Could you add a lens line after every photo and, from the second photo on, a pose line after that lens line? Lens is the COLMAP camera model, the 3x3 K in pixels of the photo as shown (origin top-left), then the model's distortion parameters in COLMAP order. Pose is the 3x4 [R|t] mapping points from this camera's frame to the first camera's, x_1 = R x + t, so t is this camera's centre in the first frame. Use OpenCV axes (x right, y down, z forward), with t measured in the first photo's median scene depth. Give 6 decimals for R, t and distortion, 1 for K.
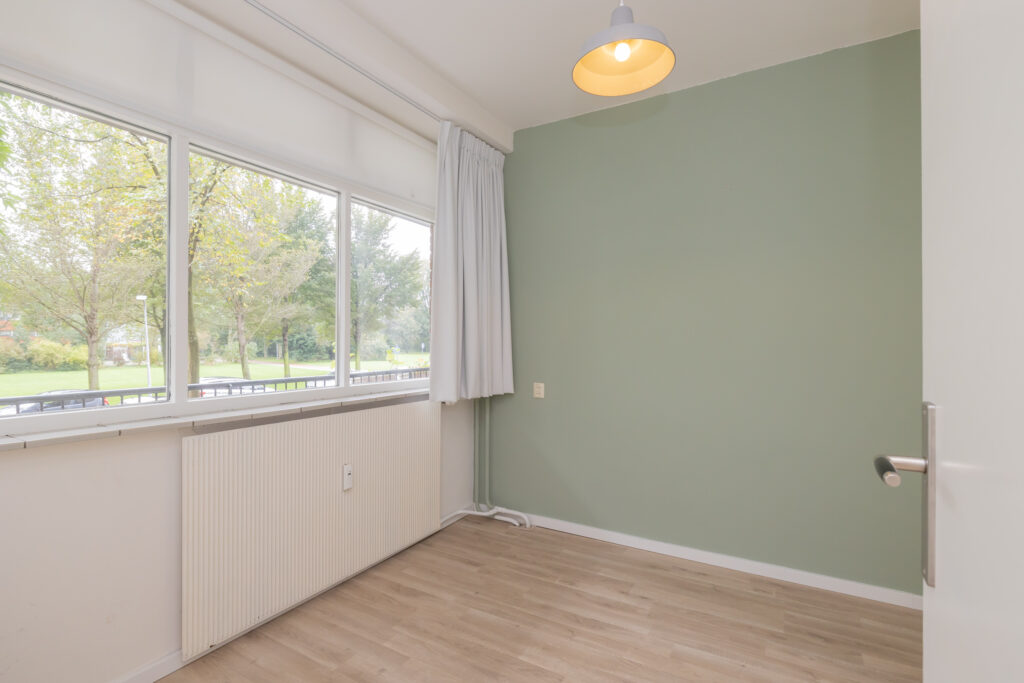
lens RADIAL K [[490.6, 0, 512.6], [0, 490.6, 346.2], [0, 0, 1]] dist [-0.004472, -0.001706]
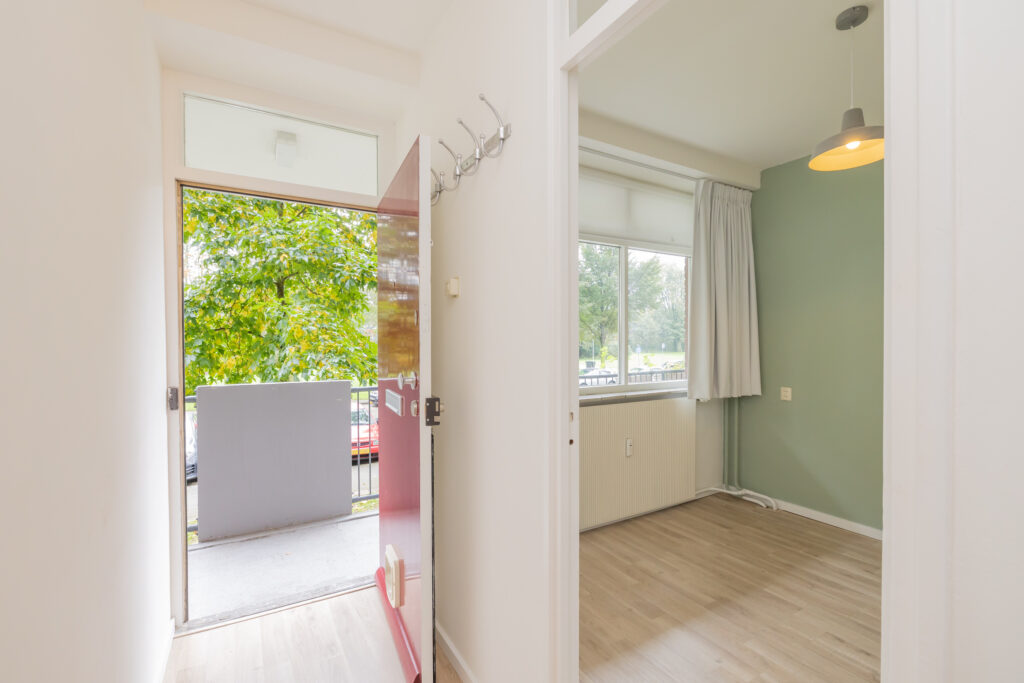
lens RADIAL K [[453.6, 0, 504.0], [0, 453.6, 347.6], [0, 0, 1]] dist [-0.013063, 0.000398]
pose [[0.869133, -0.000242, -0.494579, 0.001848], [0.002096, 0.999993, 0.003194, -0.025626], [0.494575, -0.003813, 0.869127, -0.272286]]
